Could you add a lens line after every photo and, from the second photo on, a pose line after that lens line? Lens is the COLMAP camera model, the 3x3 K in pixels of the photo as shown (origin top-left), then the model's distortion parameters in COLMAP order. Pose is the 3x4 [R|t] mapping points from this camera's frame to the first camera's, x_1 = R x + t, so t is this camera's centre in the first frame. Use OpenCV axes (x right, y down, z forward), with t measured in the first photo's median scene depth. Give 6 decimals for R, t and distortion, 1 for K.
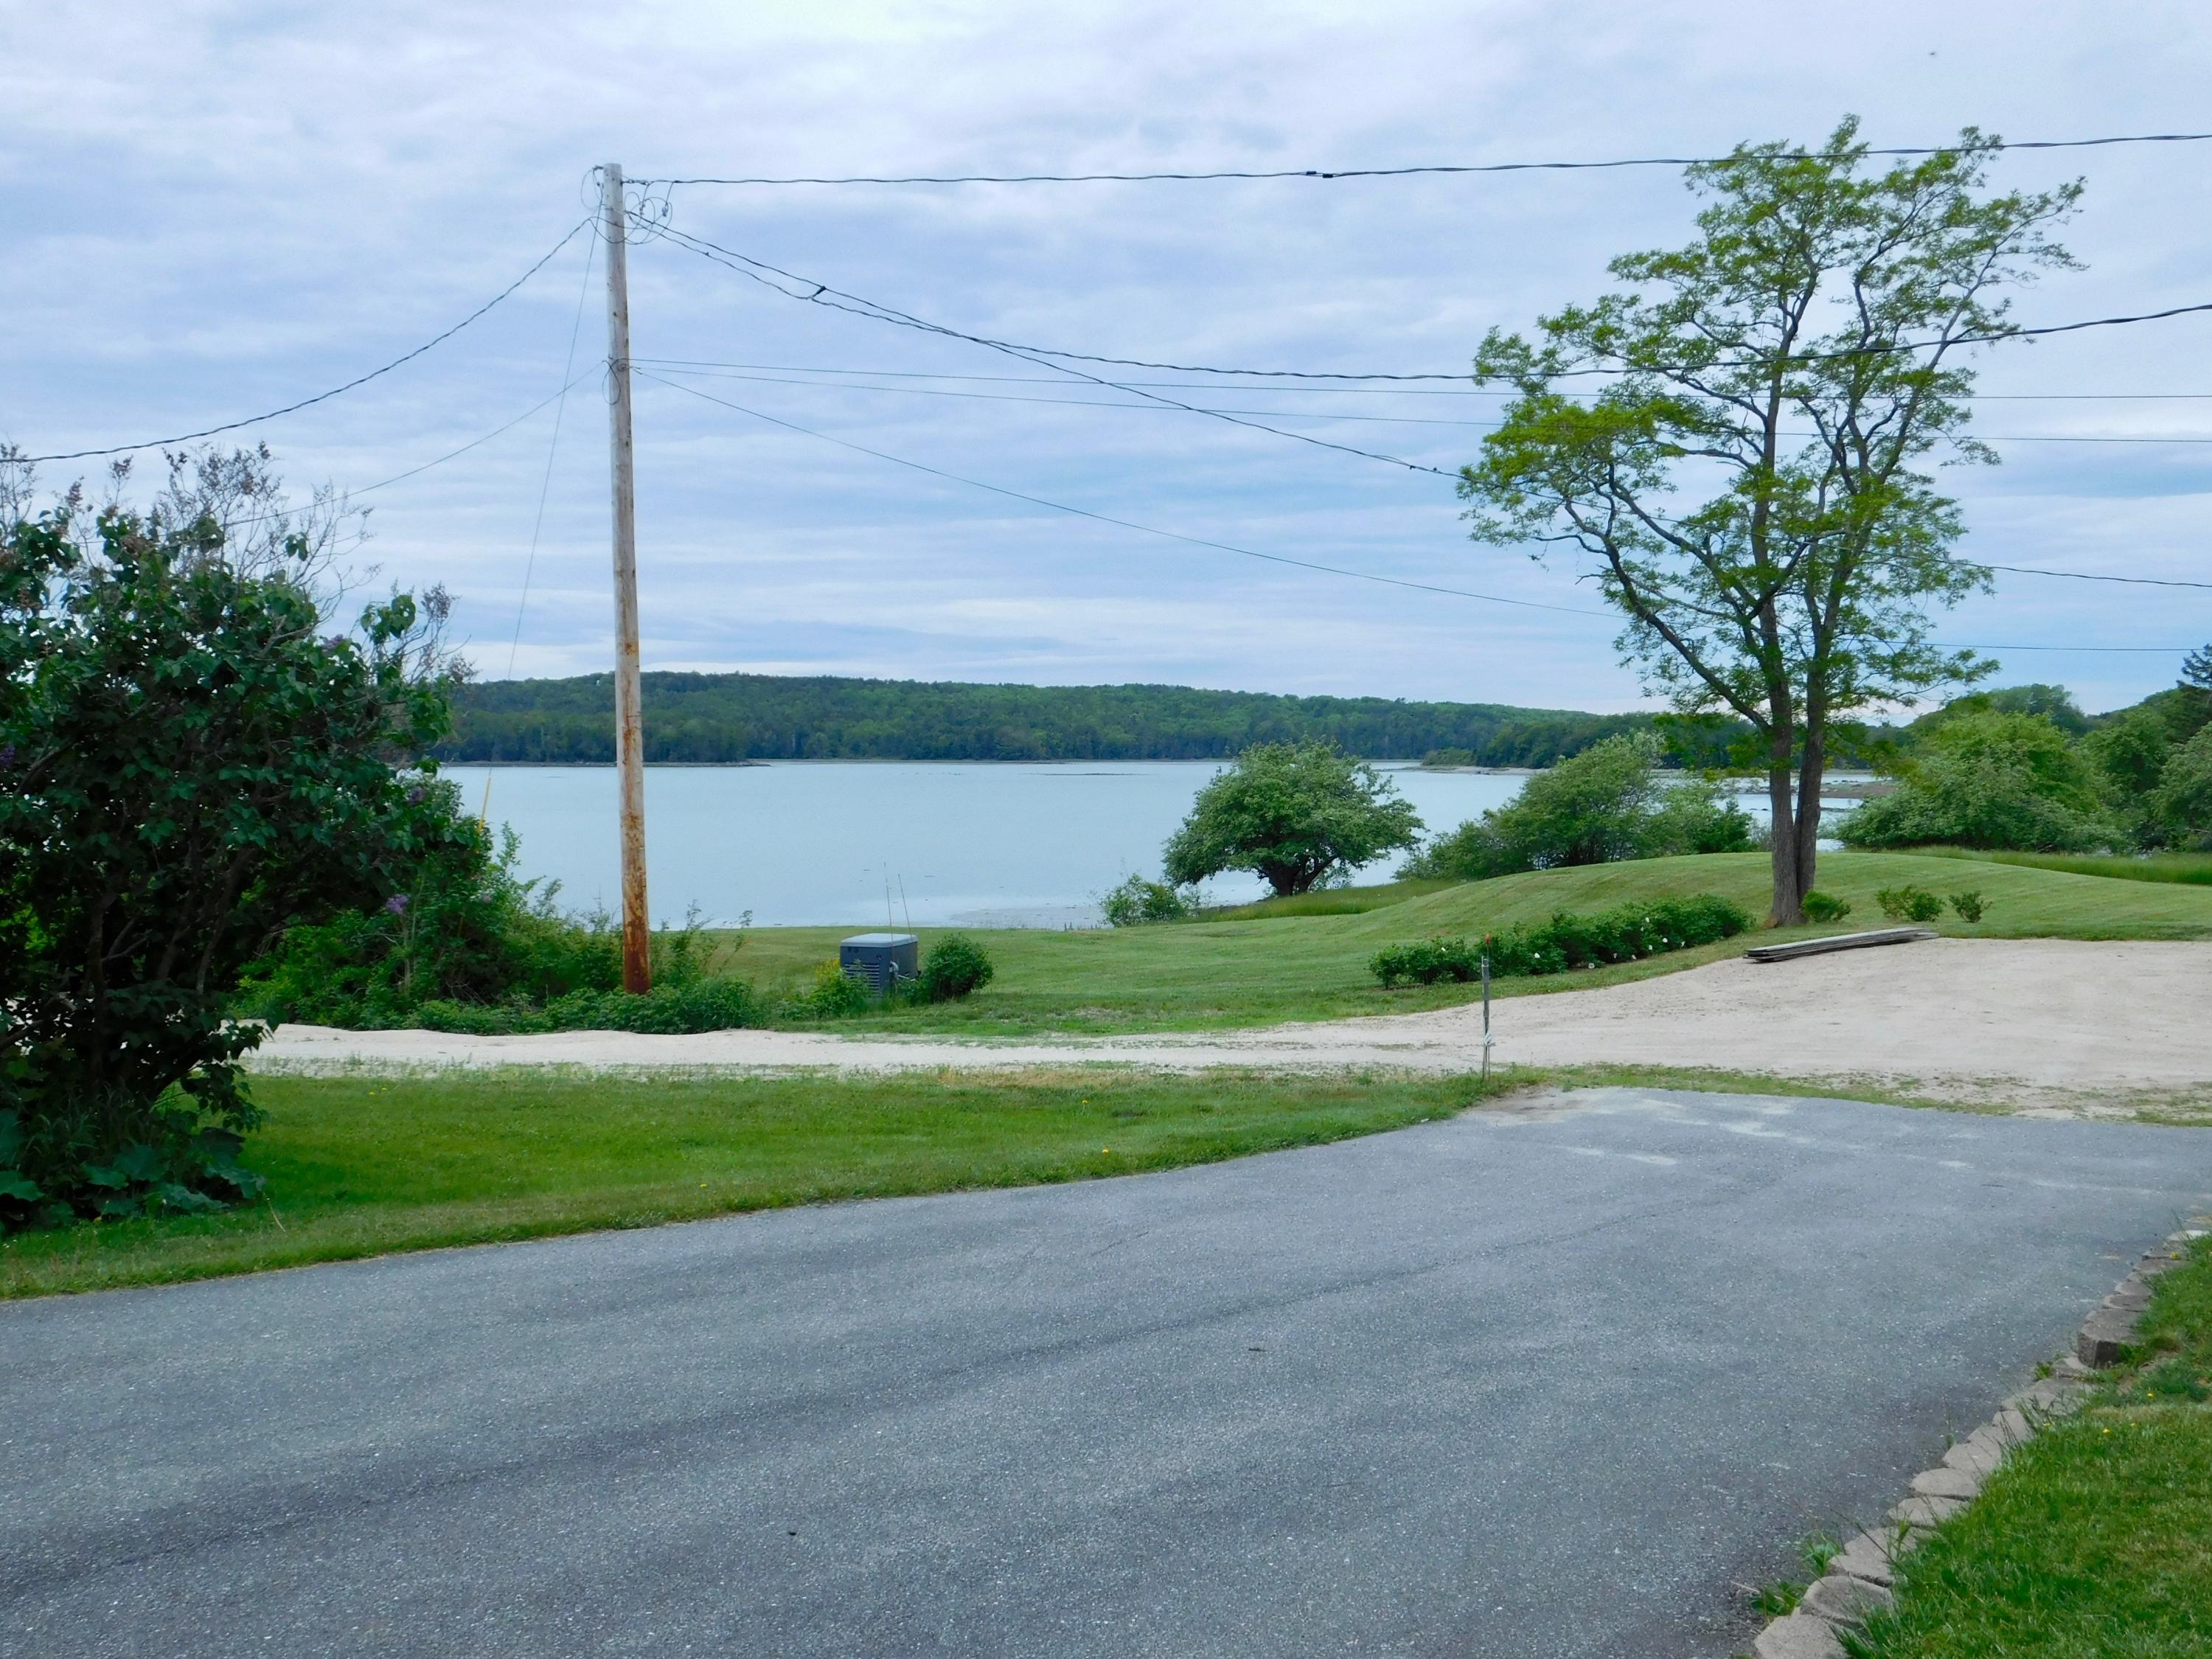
lens RADIAL K [[2320.6, 0, 1106.6], [0, 2320.6, 826.1], [0, 0, 1]] dist [-0.006608, 0.000000]
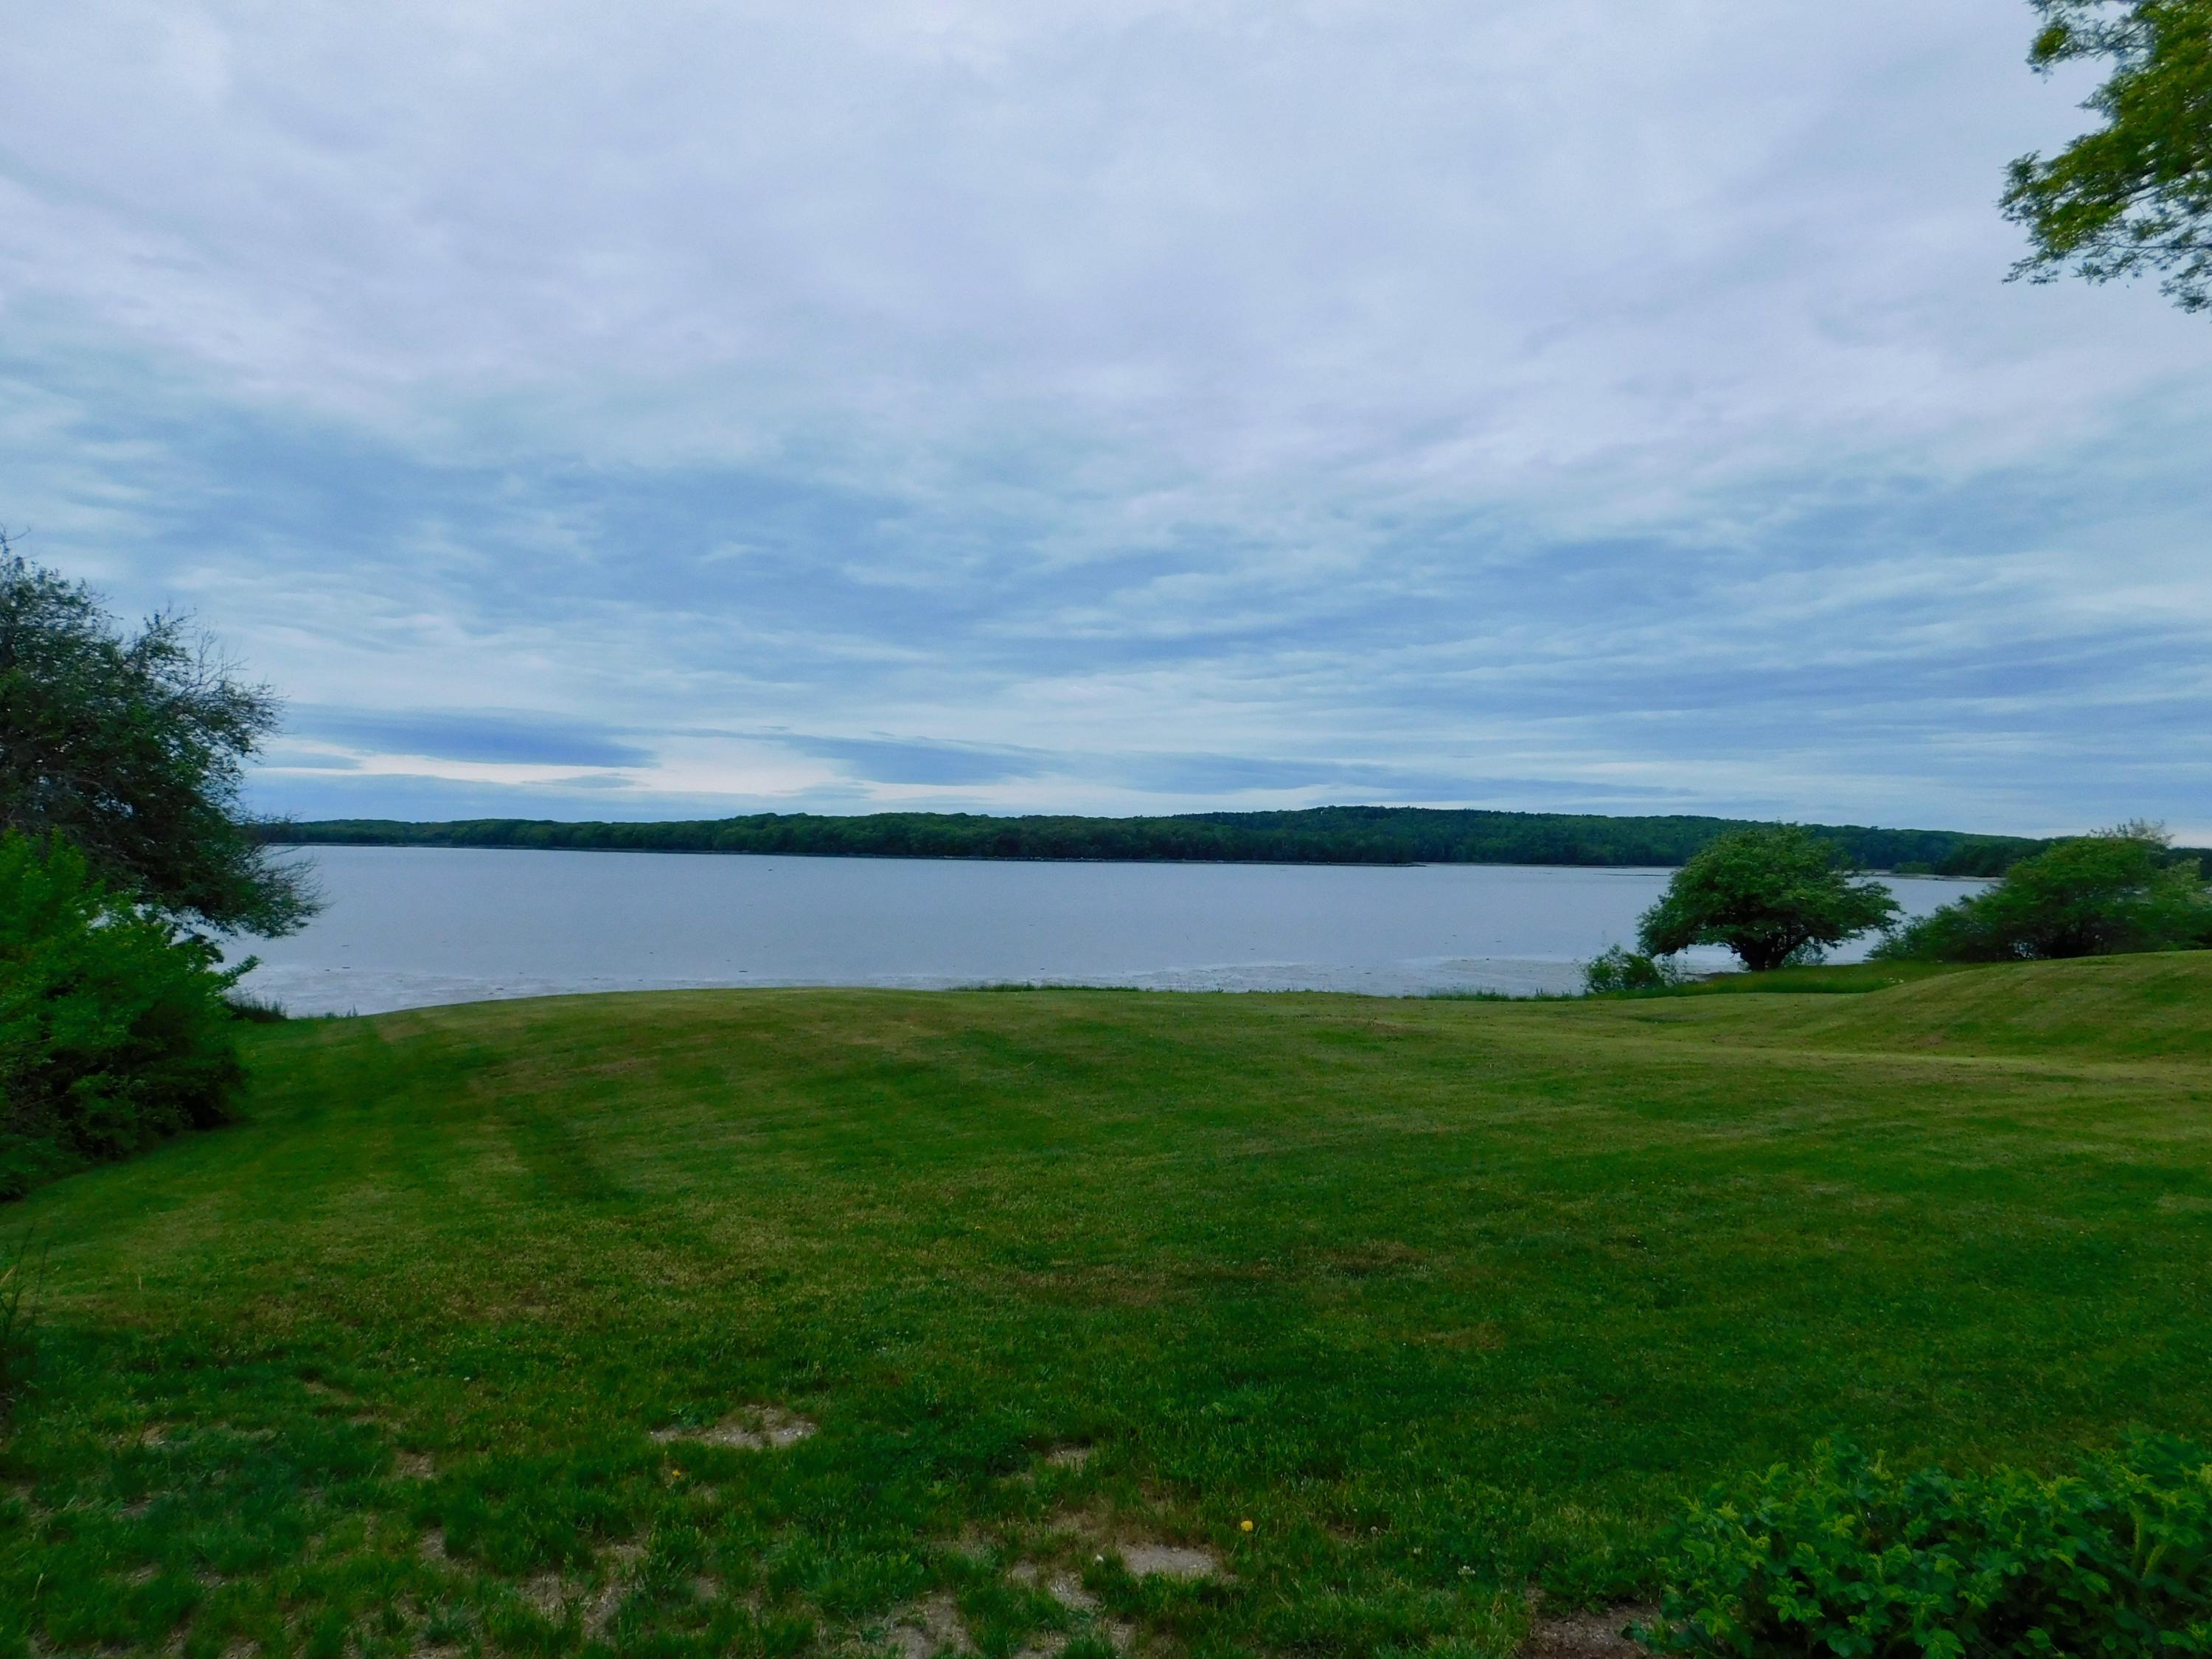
lens RADIAL K [[1470.5, 0, 1104.5], [0, 1470.5, 832.3], [0, 0, 1]] dist [-0.068103, 0.052856]
pose [[0.934837, 0.009365, -0.354953, 0.032276], [-0.026631, 0.998686, -0.043787, 0.003839], [0.354076, 0.050387, 0.933858, 0.258163]]
